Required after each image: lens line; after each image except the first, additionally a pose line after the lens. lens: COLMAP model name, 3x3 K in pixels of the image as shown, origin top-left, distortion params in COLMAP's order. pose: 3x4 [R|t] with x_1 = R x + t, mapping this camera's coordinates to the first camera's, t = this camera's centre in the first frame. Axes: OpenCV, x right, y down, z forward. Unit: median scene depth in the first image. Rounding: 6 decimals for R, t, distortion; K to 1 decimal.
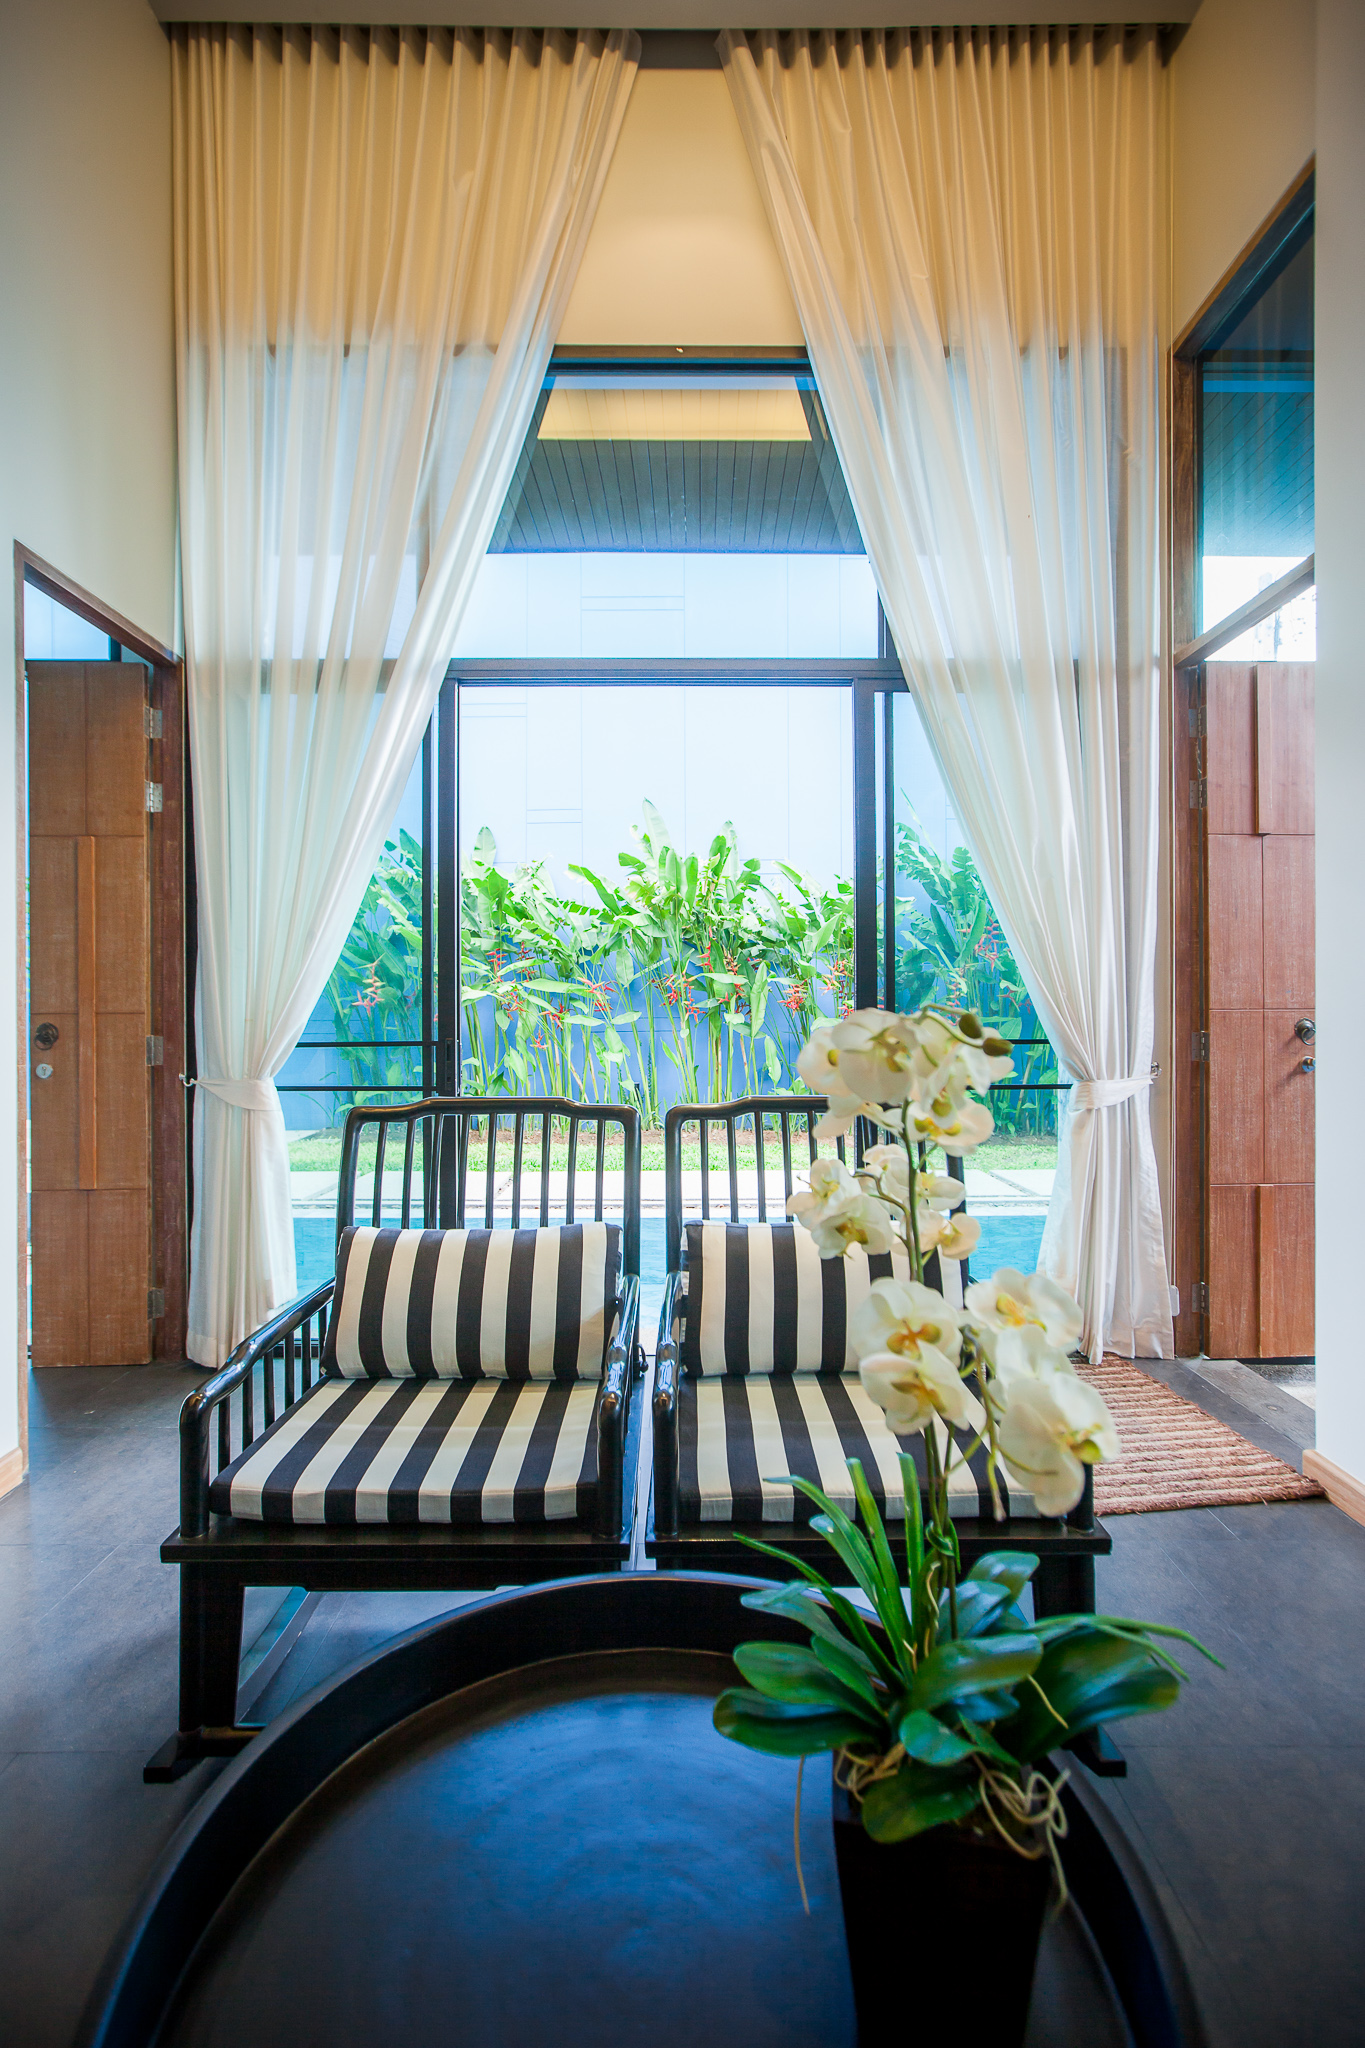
lens RADIAL K [[945.8, 0, 693.5], [0, 945.8, 1023.8], [0, 0, 1]] dist [-0.028523, 0.011989]
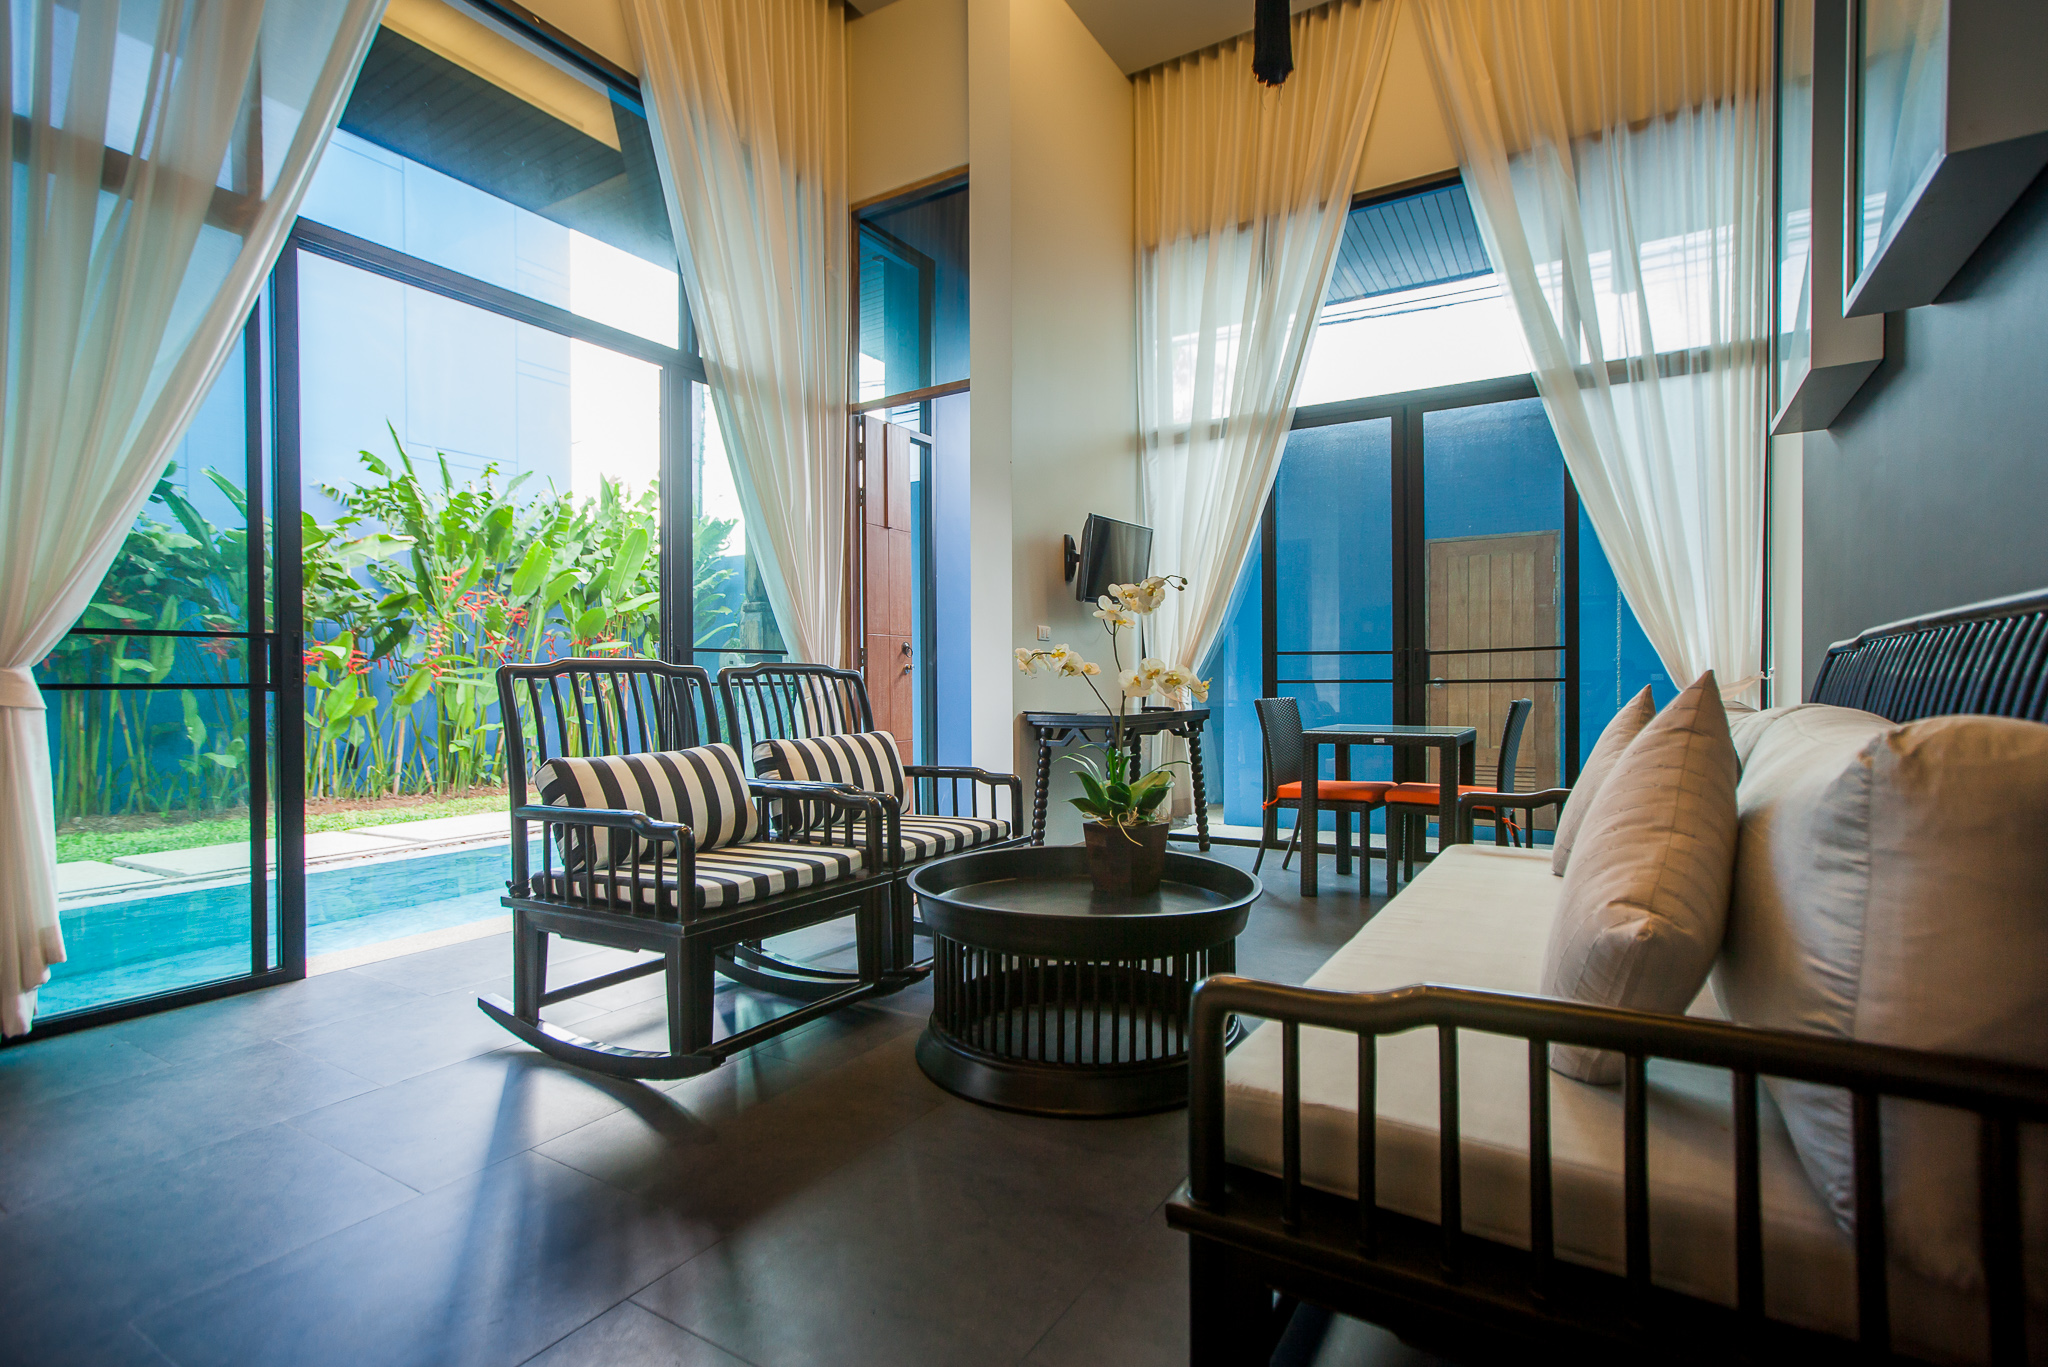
lens RADIAL K [[991.9, 0, 1037.0], [0, 991.9, 688.1], [0, 0, 1]] dist [-0.013046, 0.005270]
pose [[0.515866, -0.003768, 0.856661, -0.711480], [0.006172, 0.999981, 0.000682, 0.075071], [-0.856647, 0.004935, 0.515880, -0.108352]]
